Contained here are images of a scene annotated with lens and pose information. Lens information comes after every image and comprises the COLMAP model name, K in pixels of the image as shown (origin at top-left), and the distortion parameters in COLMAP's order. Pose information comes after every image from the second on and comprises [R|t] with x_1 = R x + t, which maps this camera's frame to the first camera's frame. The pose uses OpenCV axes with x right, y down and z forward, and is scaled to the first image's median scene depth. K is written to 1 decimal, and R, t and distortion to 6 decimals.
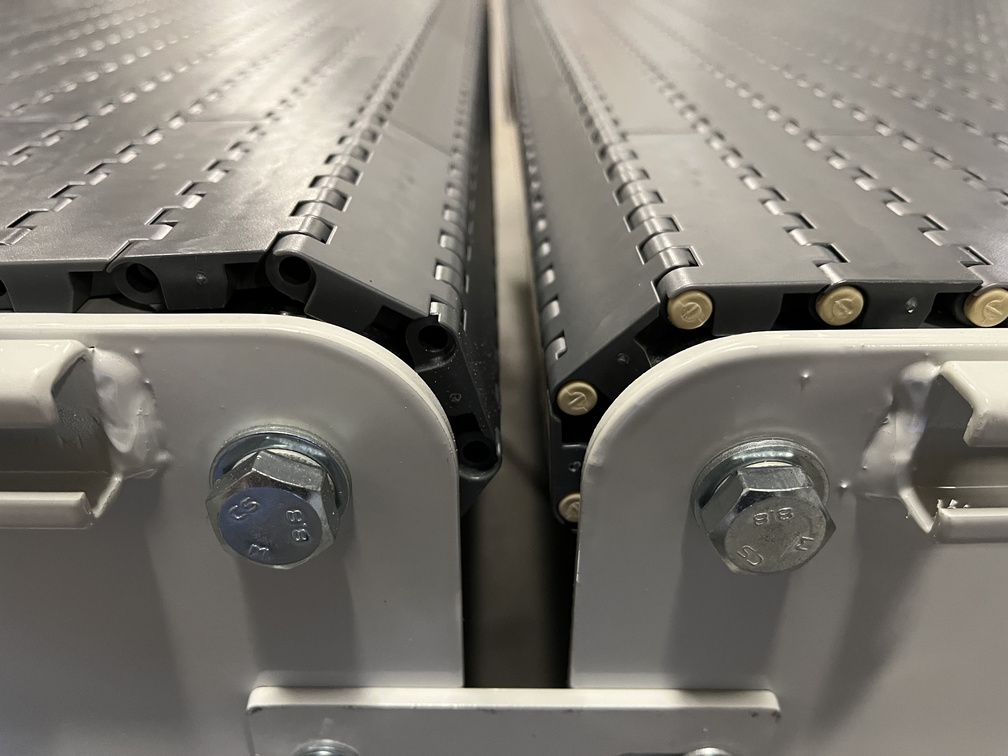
lens RADIAL K [[808.3, 0, 510.4], [0, 808.3, 347.5], [0, 0, 1]] dist [-0.001358, -0.013069]
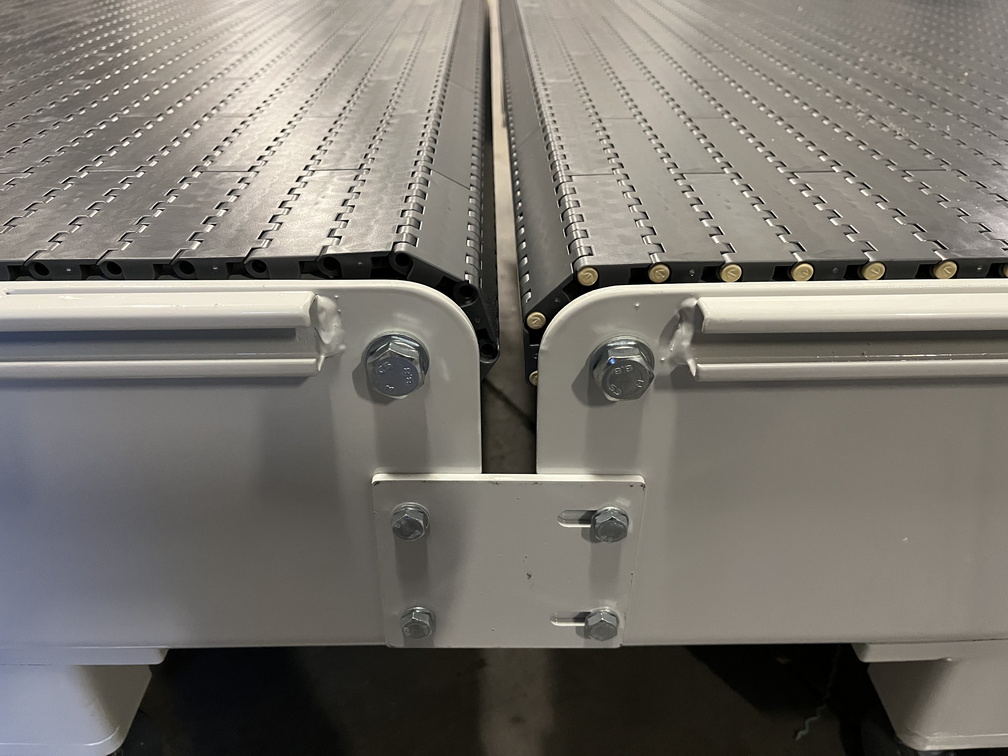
lens RADIAL K [[803.0, 0, 502.4], [0, 803.0, 356.7], [0, 0, 1]] dist [0.035335, -0.110134]
pose [[0.999840, -0.010052, -0.014797, 0.027220], [0.010498, 0.999483, 0.030386, 0.097312], [0.014484, -0.030536, 0.999429, -1.104958]]
